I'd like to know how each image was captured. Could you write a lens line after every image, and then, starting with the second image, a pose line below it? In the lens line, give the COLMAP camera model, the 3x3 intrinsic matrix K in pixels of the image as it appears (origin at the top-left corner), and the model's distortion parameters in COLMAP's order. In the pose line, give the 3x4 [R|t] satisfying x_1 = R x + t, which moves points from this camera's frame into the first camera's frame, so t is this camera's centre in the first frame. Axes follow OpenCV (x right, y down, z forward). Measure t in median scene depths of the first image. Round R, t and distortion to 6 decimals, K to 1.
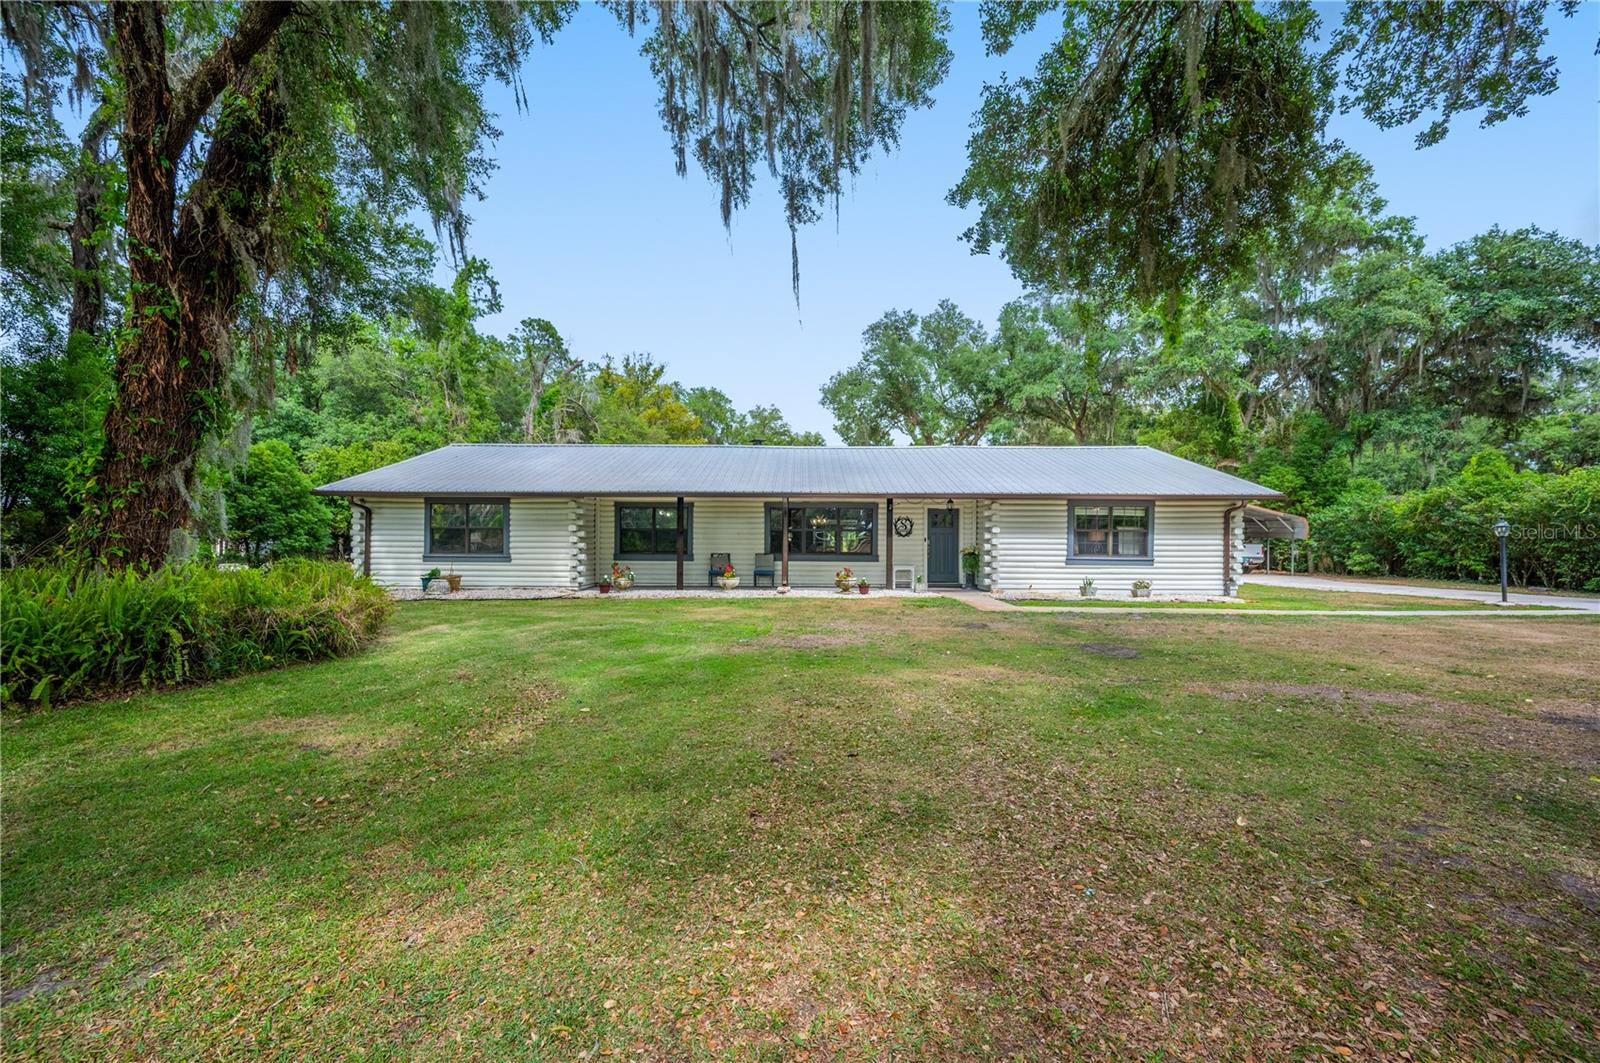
lens RADIAL K [[646.5, 0, 805.5], [0, 646.5, 539.8], [0, 0, 1]] dist [0.003286, 0.000600]
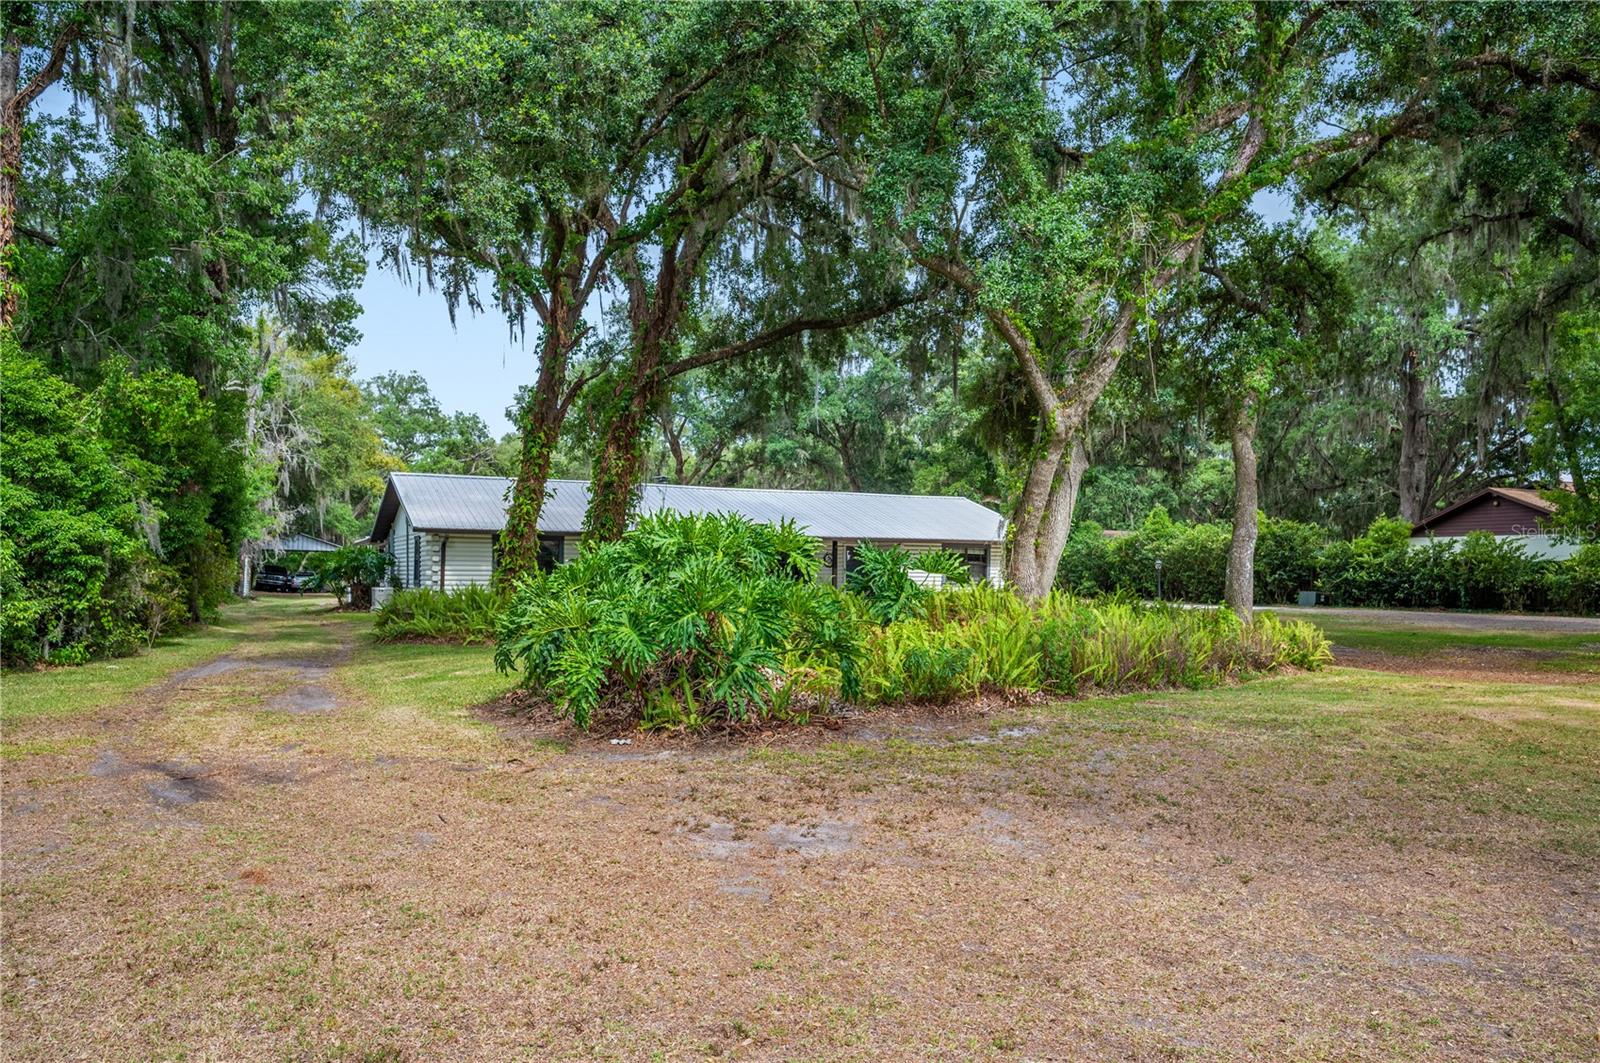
lens RADIAL K [[1050.0, 0, 790.7], [0, 1050.0, 533.0], [0, 0, 1]] dist [0.012153, 0.004330]
pose [[0.897860, 0.017413, 0.439936, -0.875065], [-0.004377, 0.999521, -0.030628, -0.009354], [-0.440259, 0.025574, 0.897506, -0.909221]]
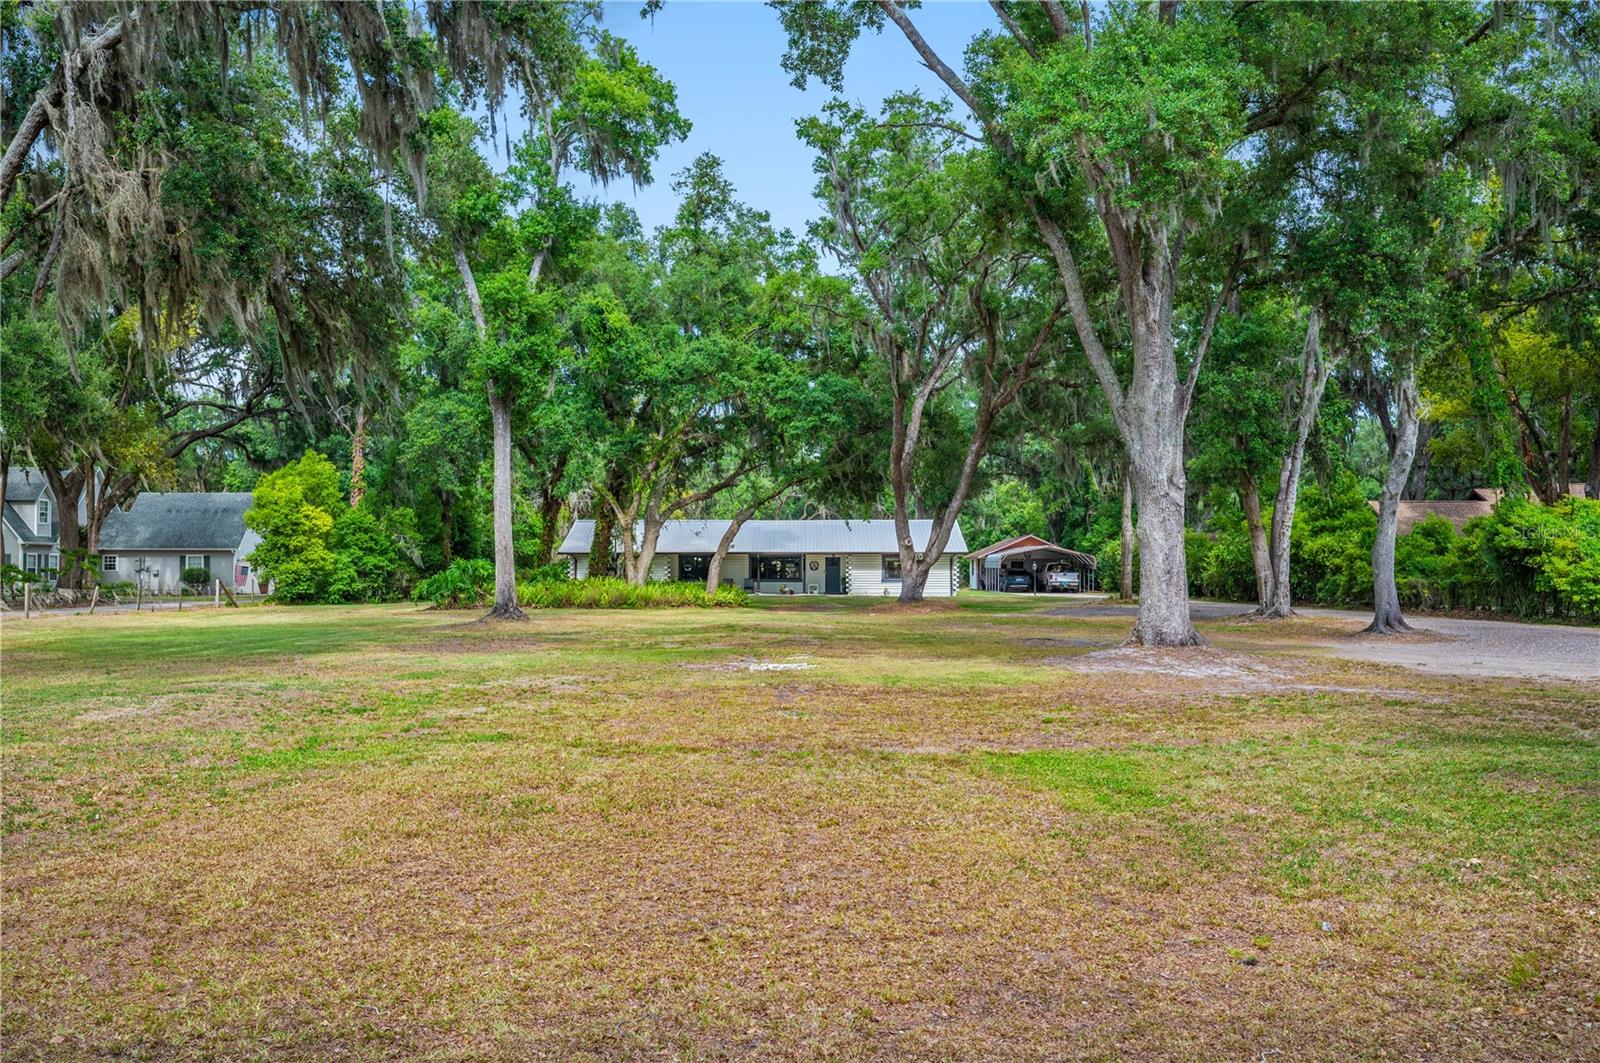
lens RADIAL K [[1340.6, 0, 802.8], [0, 1340.6, 532.1], [0, 0, 1]] dist [0.008053, 0.000689]
pose [[0.999991, -0.003297, -0.002576, 0.126825], [0.003234, 0.999710, -0.023846, -0.026719], [0.002654, 0.023837, 0.999712, -3.447773]]
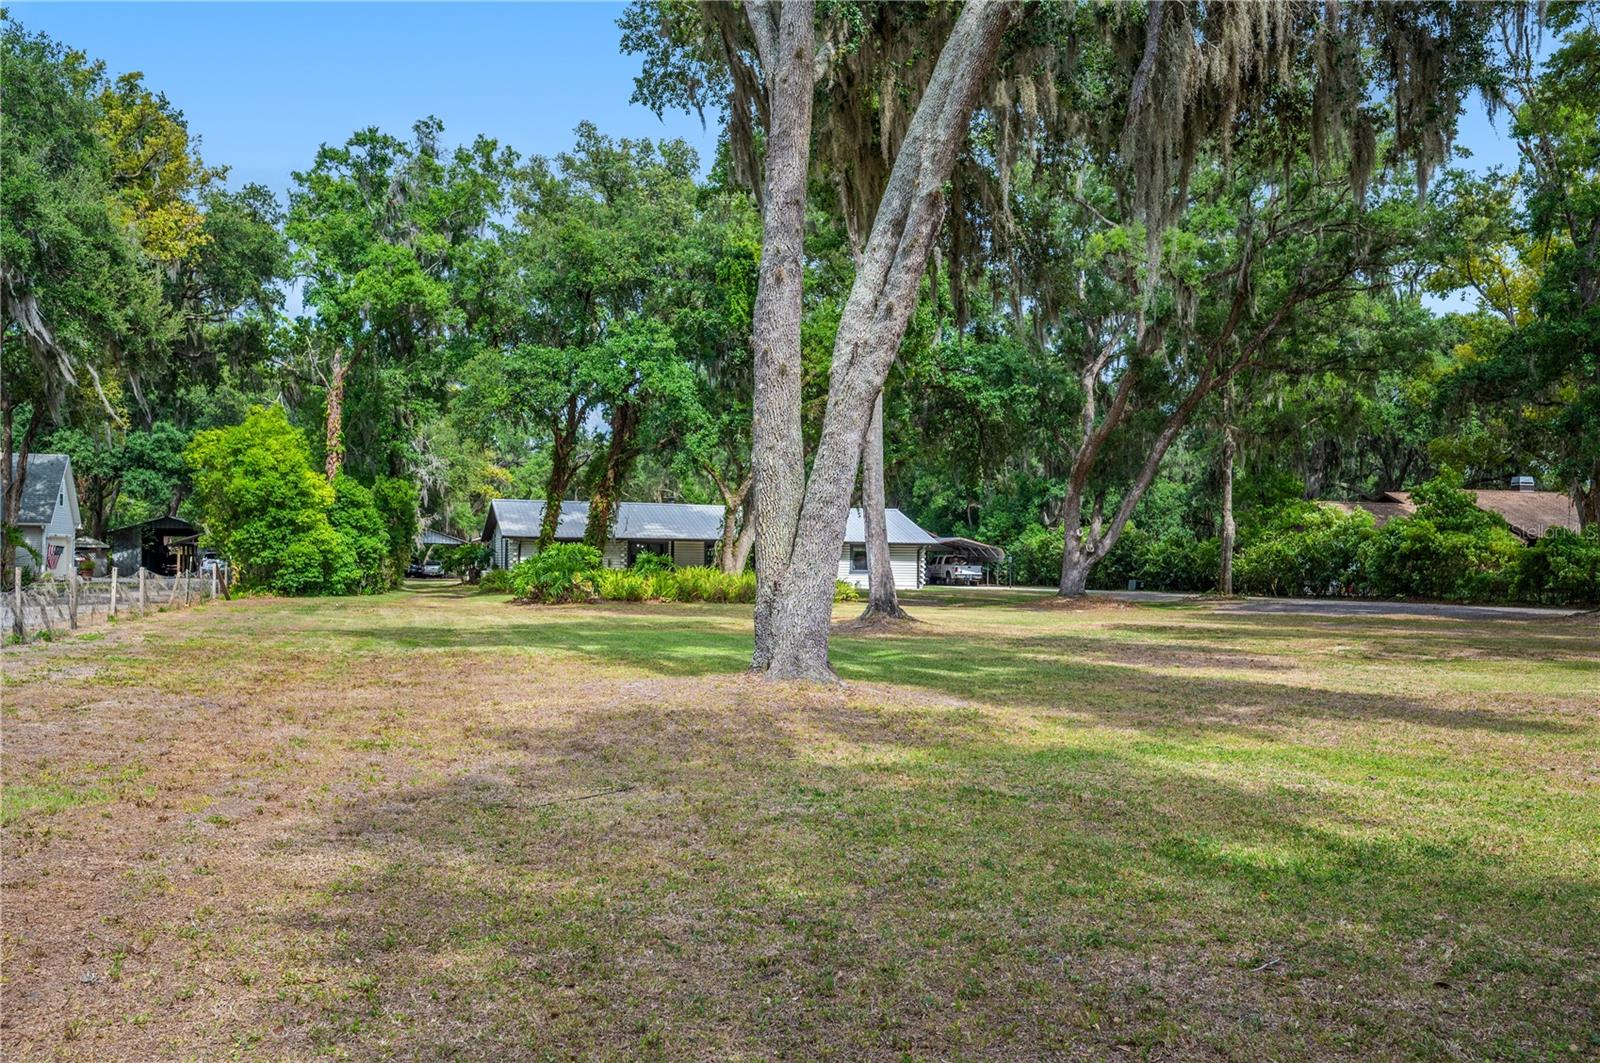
lens RADIAL K [[1313.5, 0, 799.4], [0, 1313.5, 534.0], [0, 0, 1]] dist [-0.011148, -0.001248]
pose [[0.954061, 0.015295, 0.299221, -0.980824], [-0.010808, 0.999803, -0.016646, -0.020359], [-0.299416, 0.012647, 0.954039, -2.877518]]
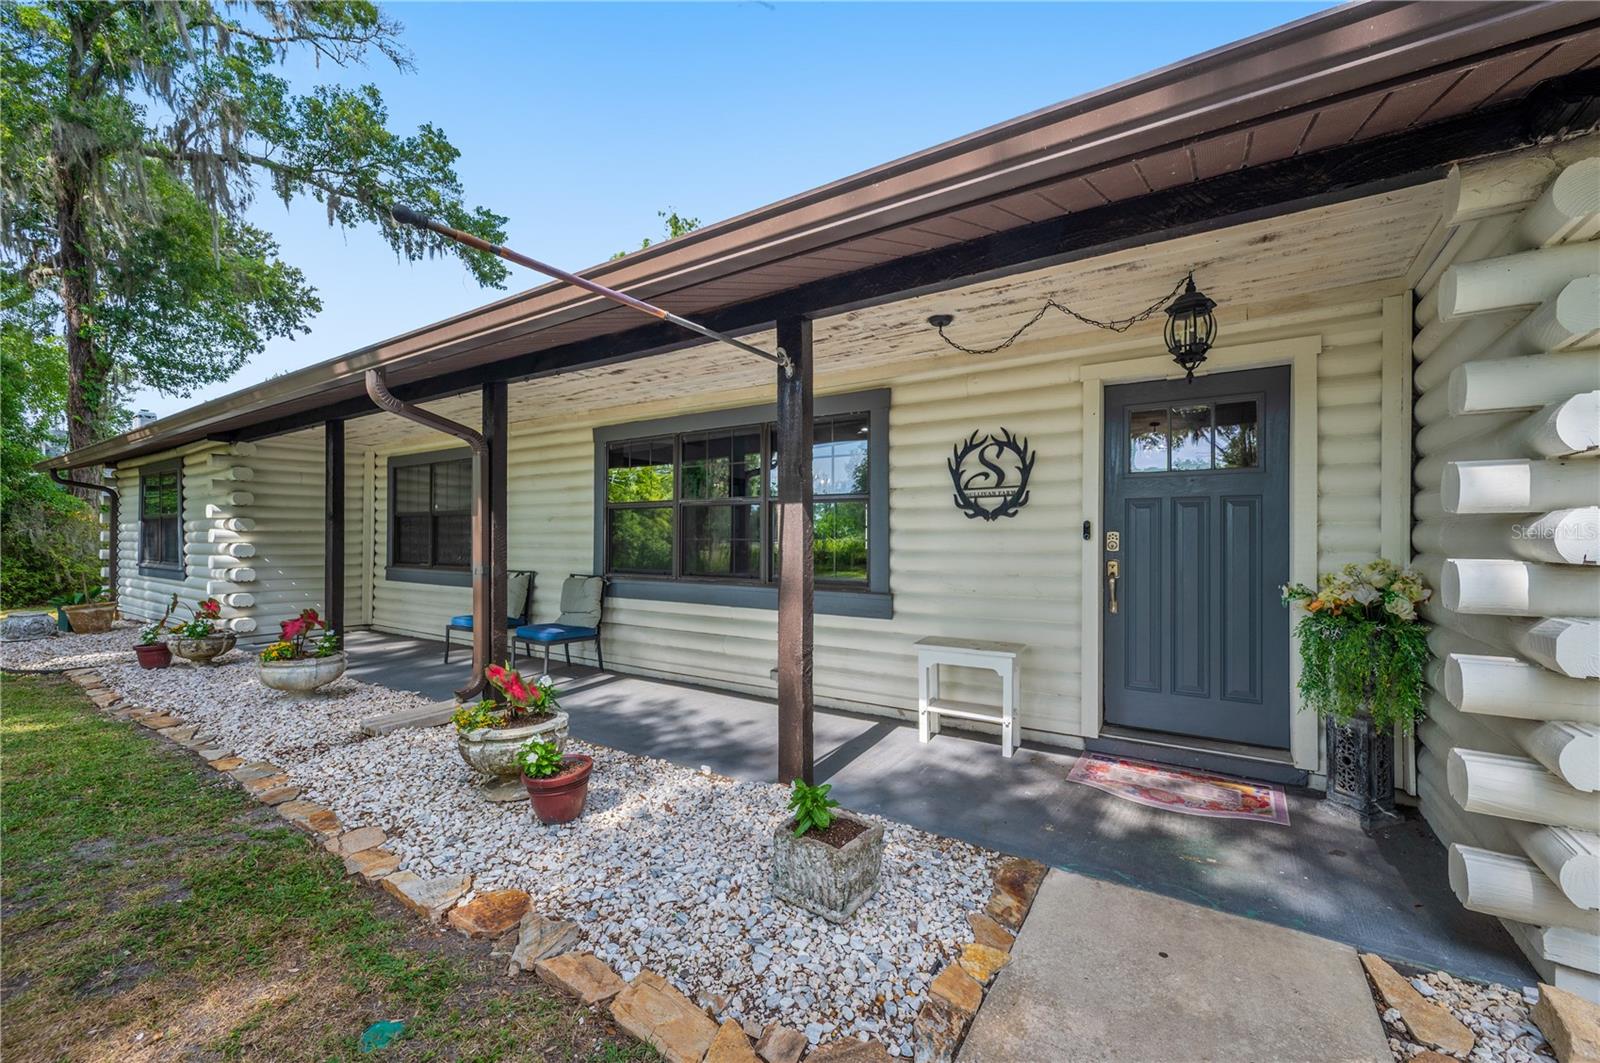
lens RADIAL K [[646.5, 0, 800.9], [0, 646.5, 533.8], [0, 0, 1]] dist [0.003286, 0.000600]
pose [[0.837133, -0.006656, -0.546959, 0.222832], [0.006814, 0.999975, -0.001740, 0.001279], [0.546957, -0.002270, 0.837157, 0.773254]]
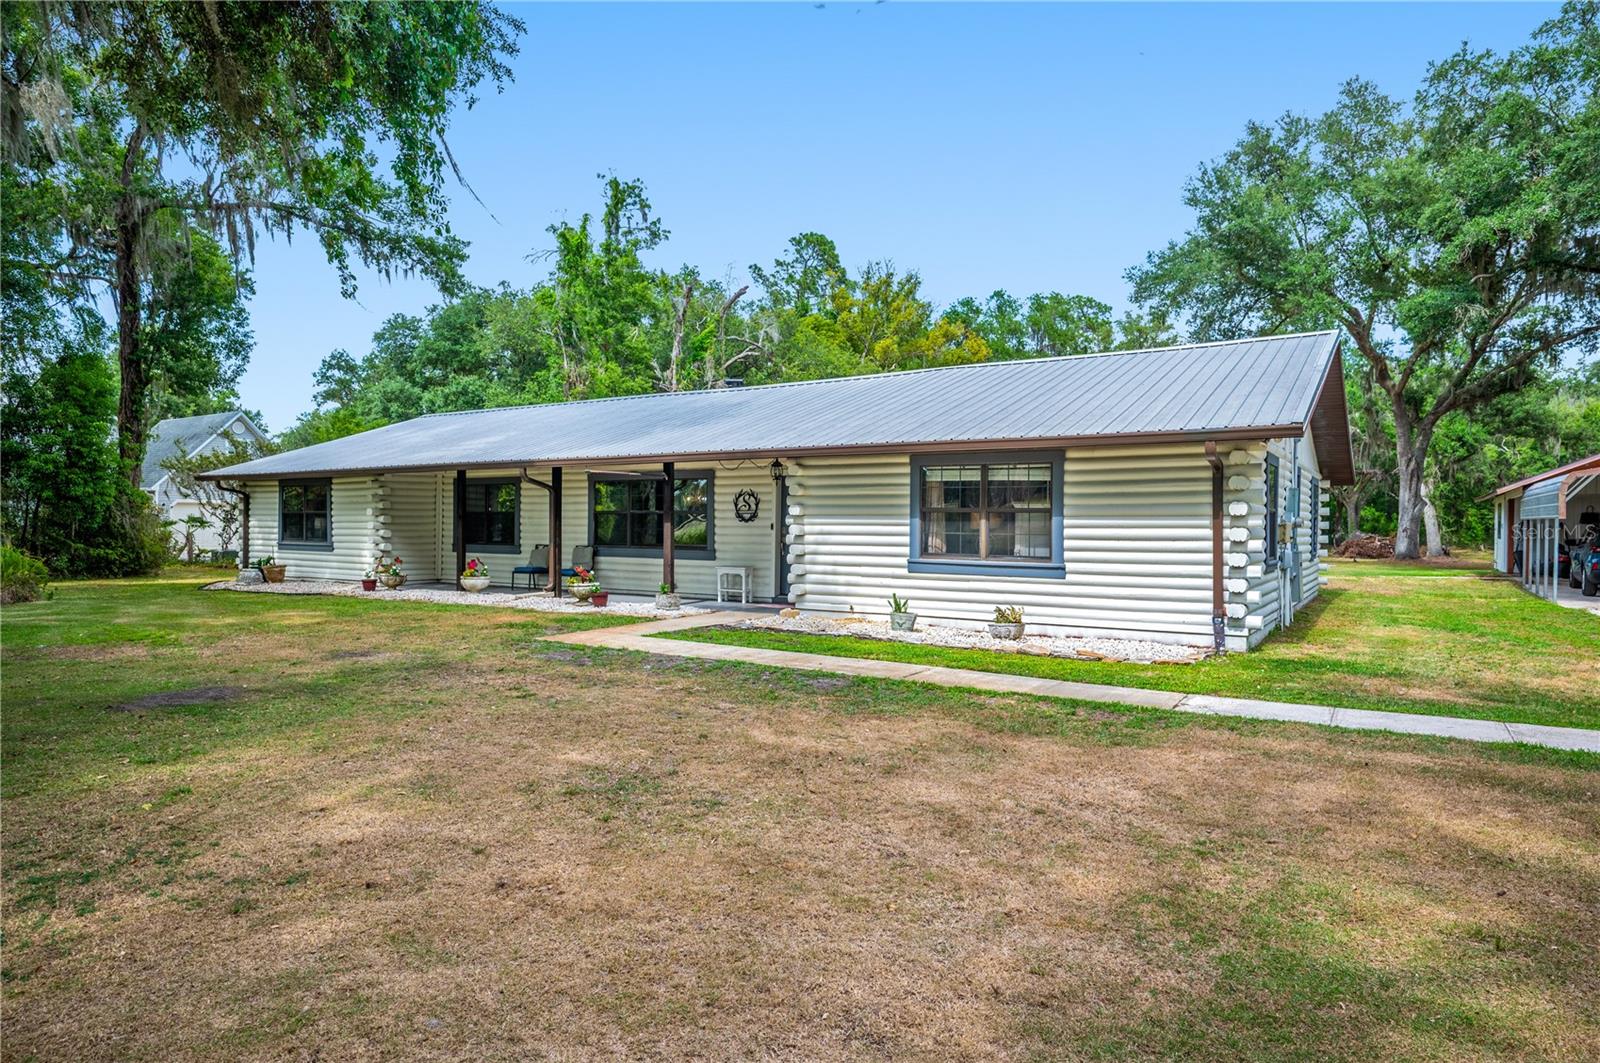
lens RADIAL K [[919.0, 0, 806.6], [0, 919.0, 537.3], [0, 0, 1]] dist [0.001417, 0.000584]
pose [[0.848504, 0.008006, -0.529129, 0.685032], [0.002701, 0.999807, 0.019459, -0.006417], [0.529182, -0.017940, 0.848319, 0.265552]]
